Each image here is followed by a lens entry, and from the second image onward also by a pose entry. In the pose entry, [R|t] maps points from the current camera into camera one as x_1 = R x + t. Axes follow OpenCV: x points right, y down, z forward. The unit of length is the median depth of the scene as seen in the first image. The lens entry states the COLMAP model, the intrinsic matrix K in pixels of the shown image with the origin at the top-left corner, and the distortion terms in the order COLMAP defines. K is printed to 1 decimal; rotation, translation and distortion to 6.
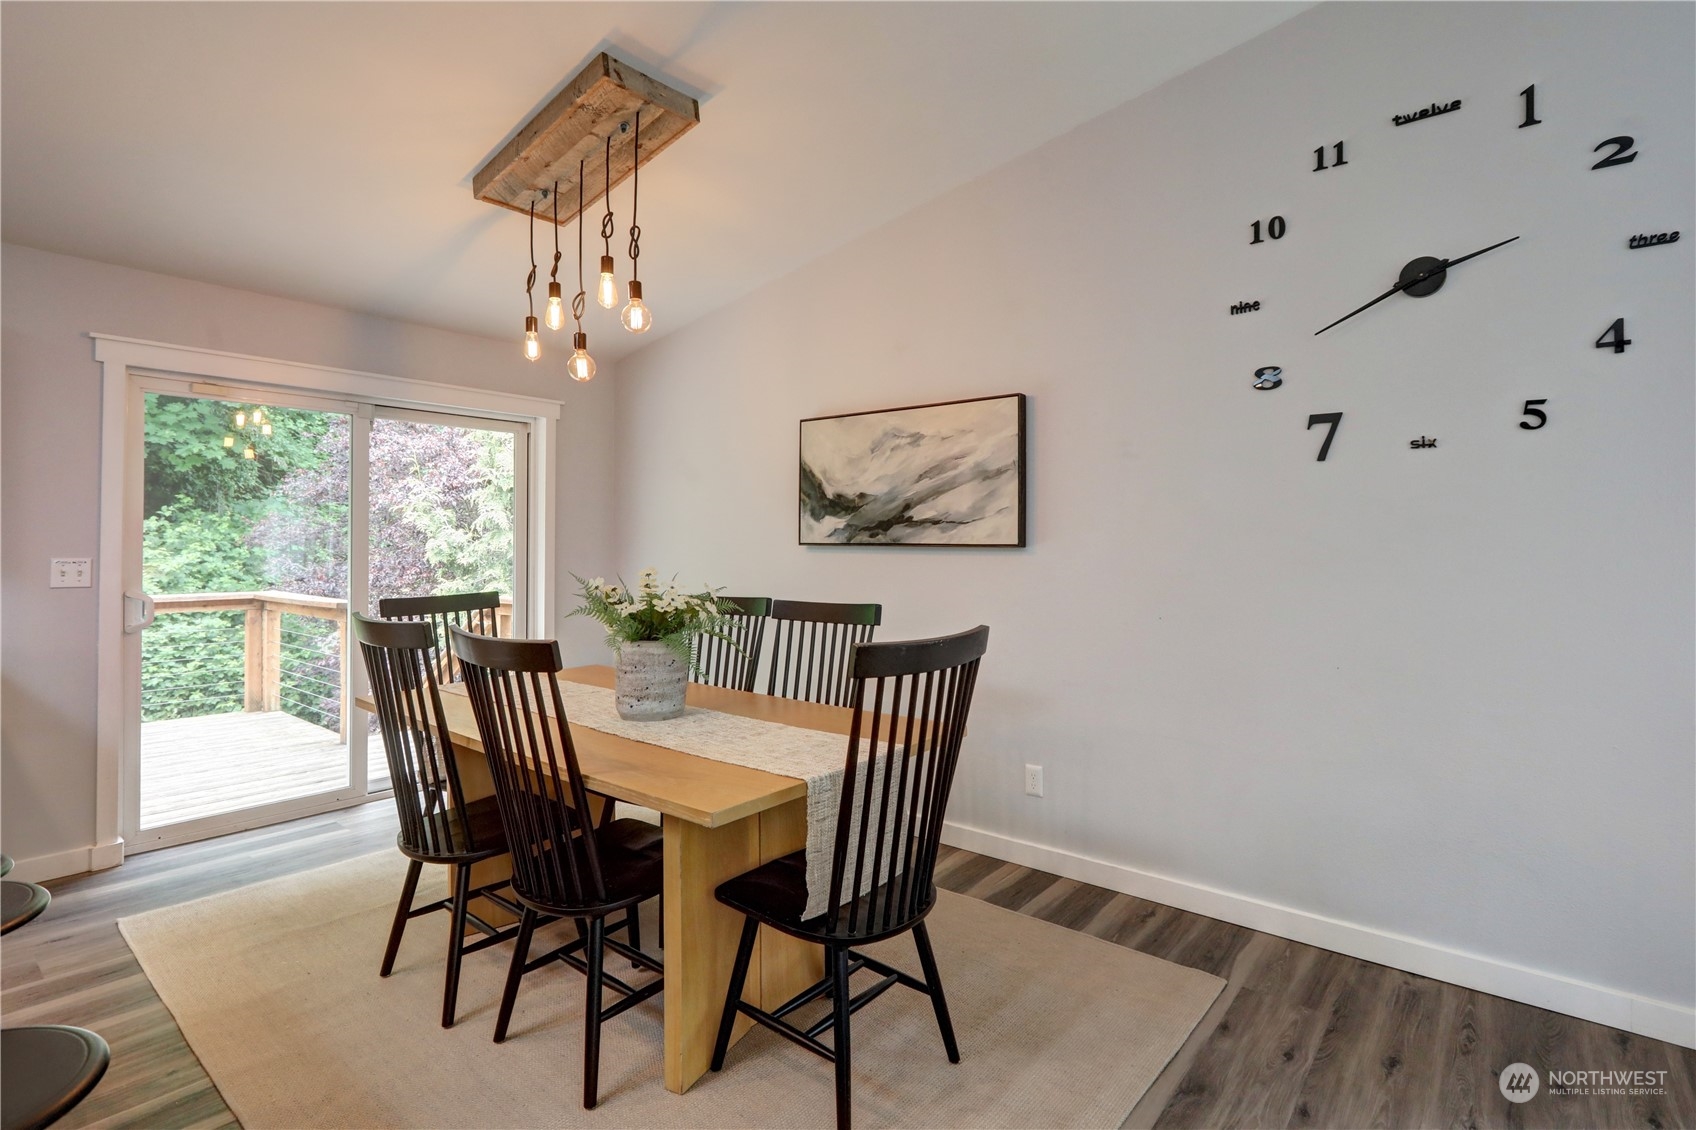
lens RADIAL K [[819.4, 0, 863.1], [0, 819.4, 531.8], [0, 0, 1]] dist [-0.001302, -0.000018]
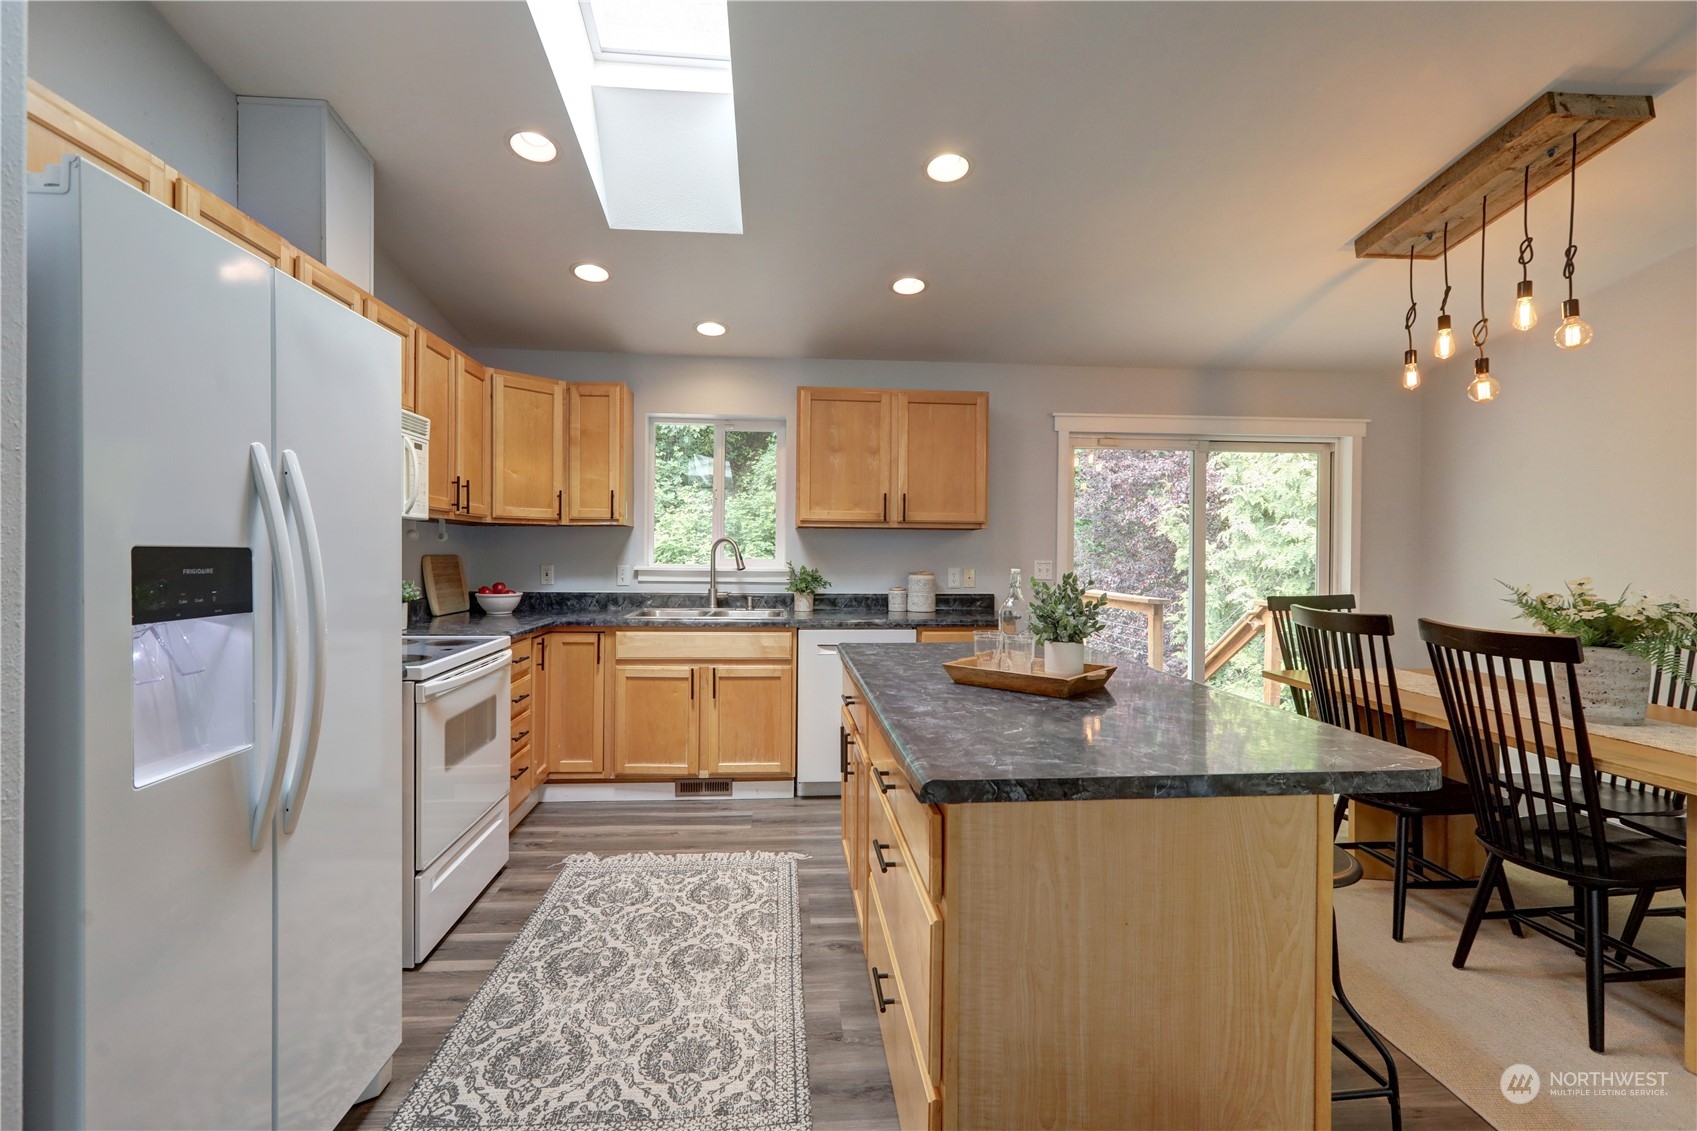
lens RADIAL K [[771.7, 0, 844.1], [0, 771.7, 557.2], [0, 0, 1]] dist [-0.000872, 0.000148]
pose [[0.690947, 0.009890, -0.722838, -0.196948], [0.004577, 0.999827, 0.018055, -0.002598], [0.722891, -0.015783, 0.690782, -0.325517]]
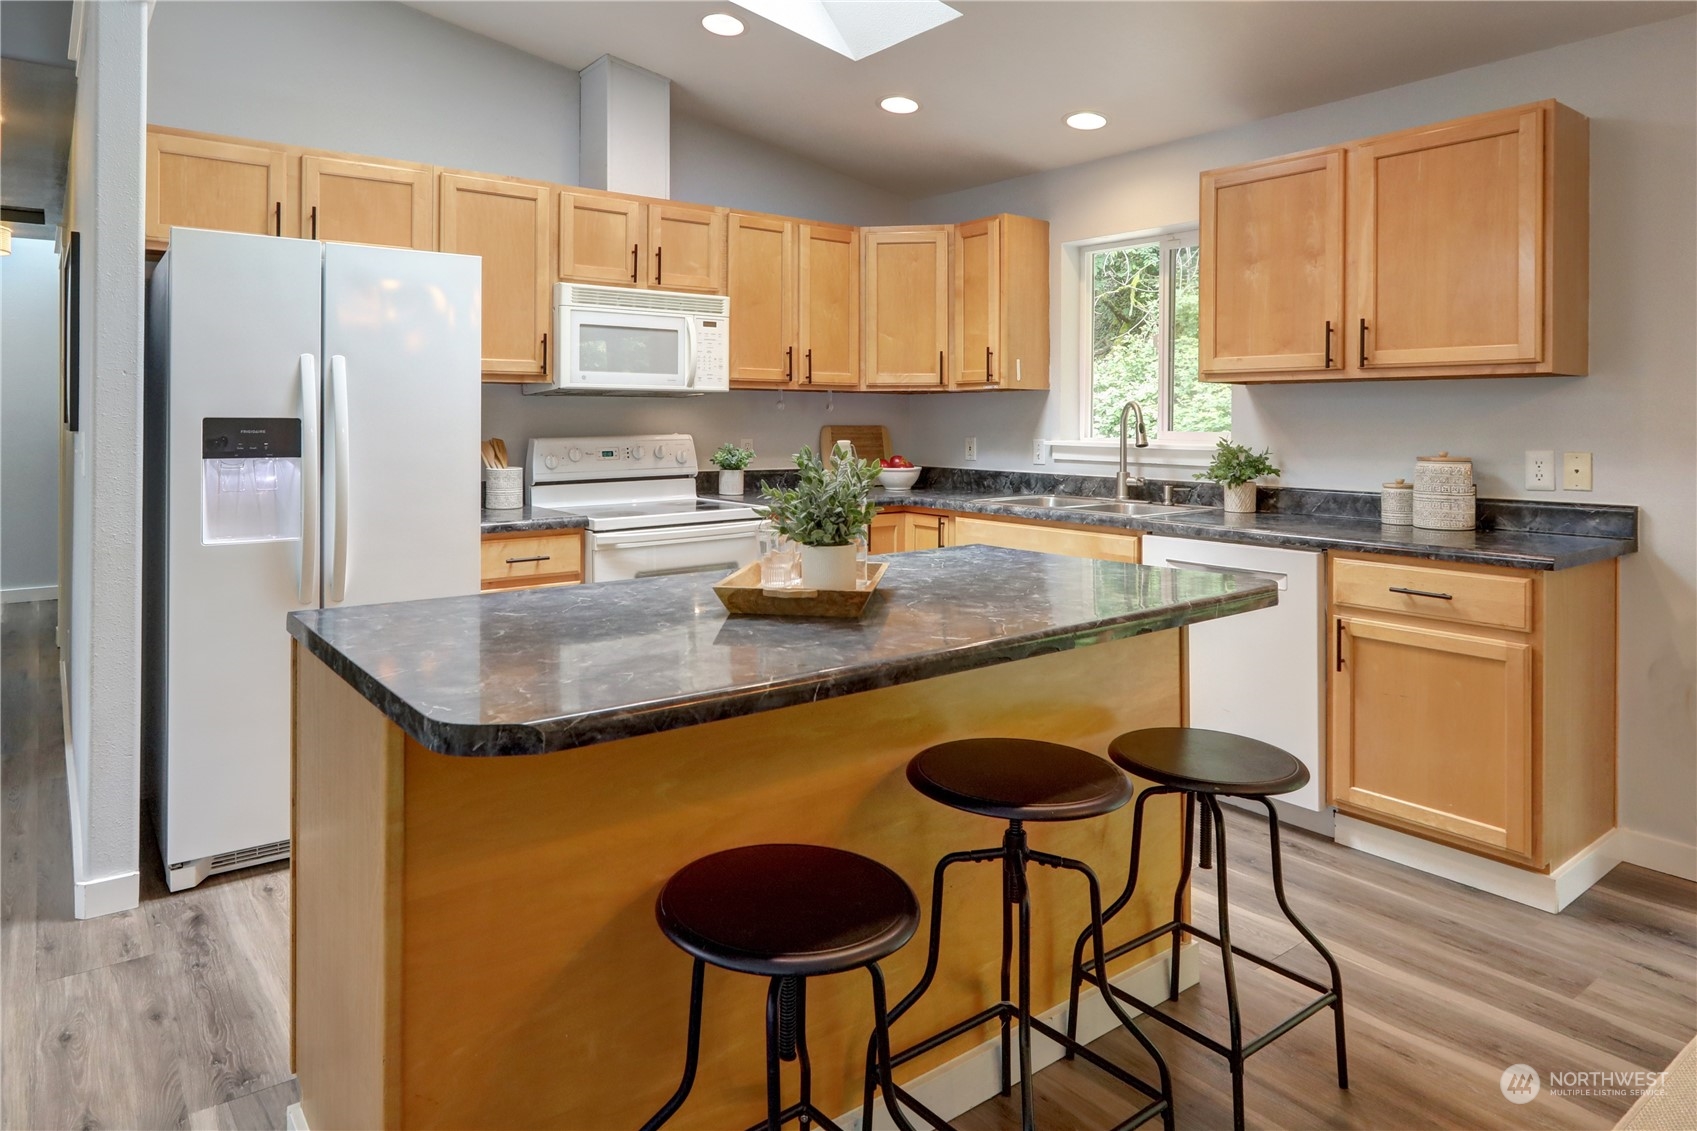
lens RADIAL K [[1038.7, 0, 774.3], [0, 1038.7, 420.2], [0, 0, 1]] dist [0.003378, 0.001280]
pose [[-0.261374, -0.000020, -0.965238, 0.103985], [0.013113, 0.999908, -0.003572, 0.010908], [0.965149, -0.013591, -0.261349, 0.481294]]
